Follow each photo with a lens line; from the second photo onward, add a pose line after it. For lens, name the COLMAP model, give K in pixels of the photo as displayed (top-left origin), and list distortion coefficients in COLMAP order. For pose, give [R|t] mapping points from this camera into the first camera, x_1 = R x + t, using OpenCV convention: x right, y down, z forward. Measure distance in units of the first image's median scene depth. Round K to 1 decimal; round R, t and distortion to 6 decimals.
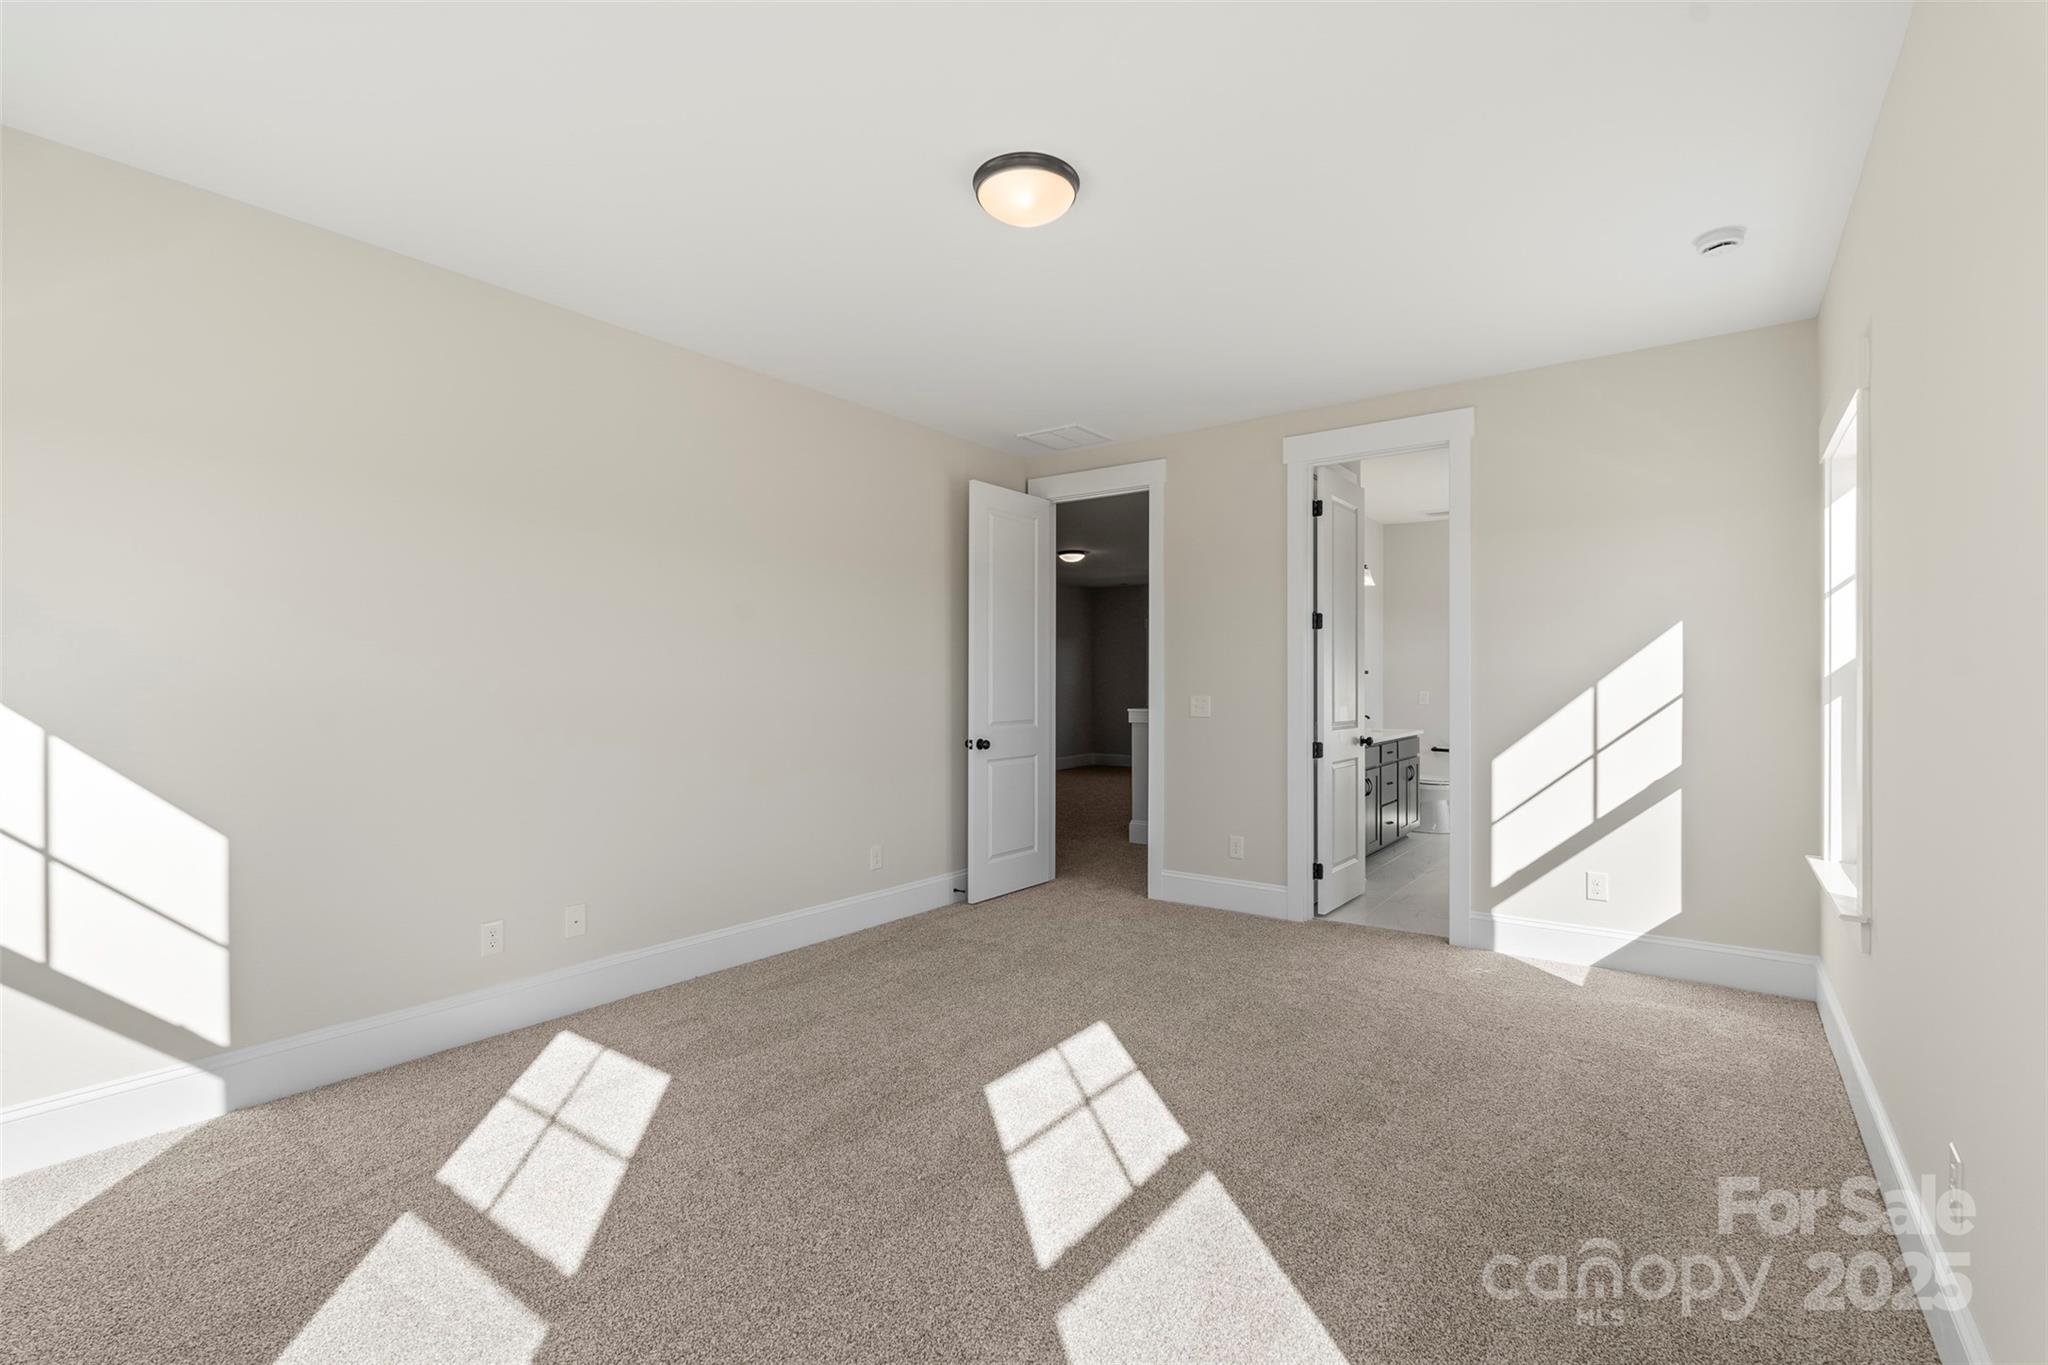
lens RADIAL K [[931.7, 0, 1028.3], [0, 931.7, 685.9], [0, 0, 1]] dist [0.012337, -0.000252]
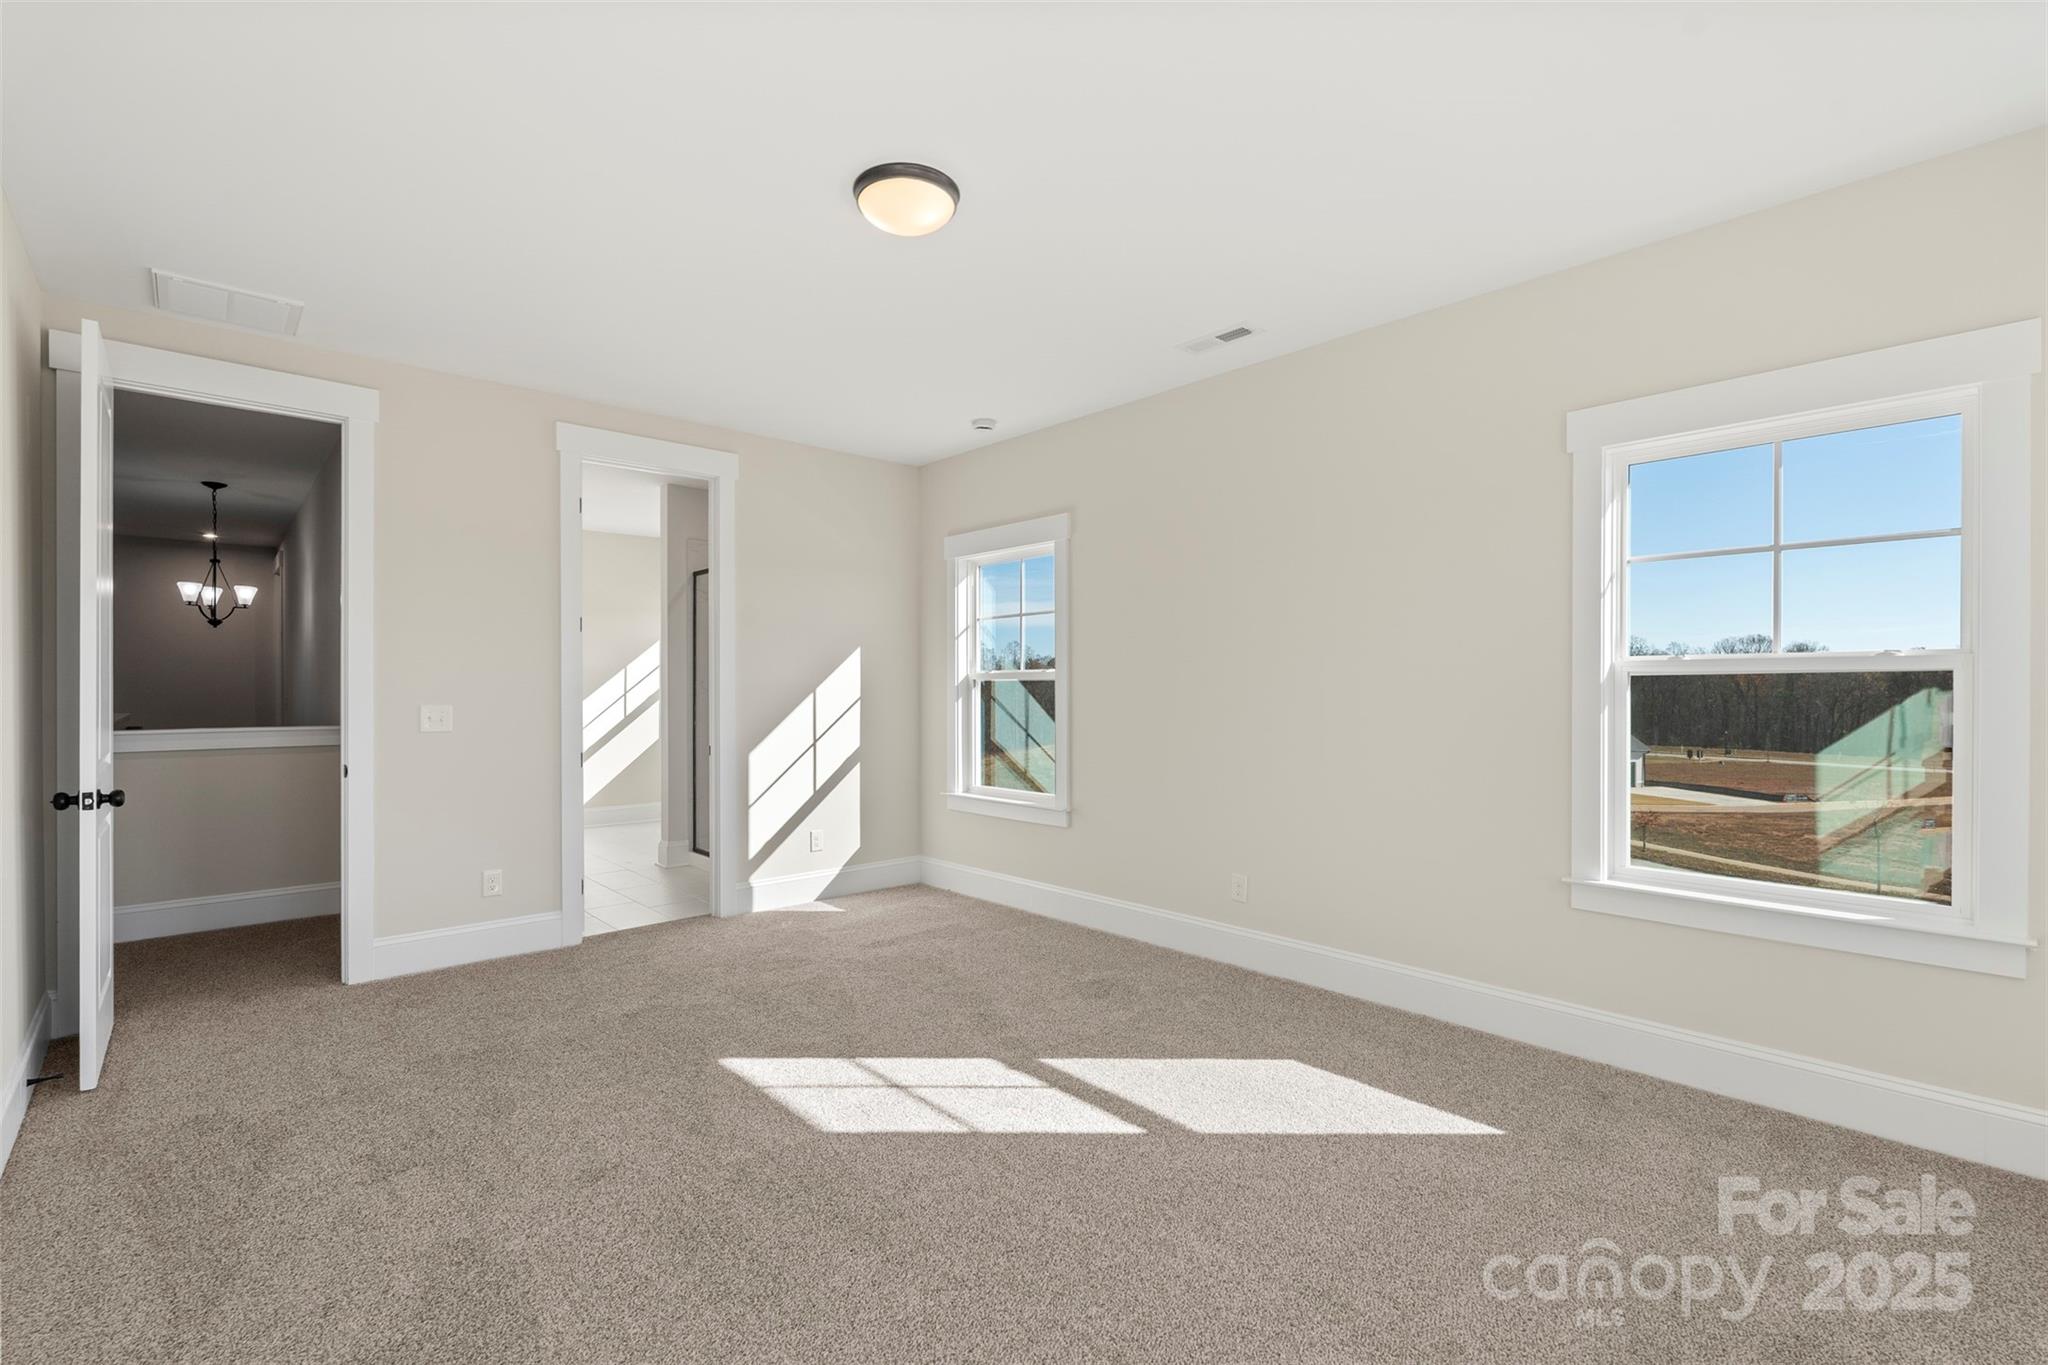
lens RADIAL K [[931.7, 0, 1028.3], [0, 931.7, 685.9], [0, 0, 1]] dist [0.012337, -0.000252]
pose [[0.179023, 0.004216, 0.983836, -0.675304], [0.000572, 0.999990, -0.004390, -0.002445], [-0.983845, 0.001349, 0.179019, 0.472204]]
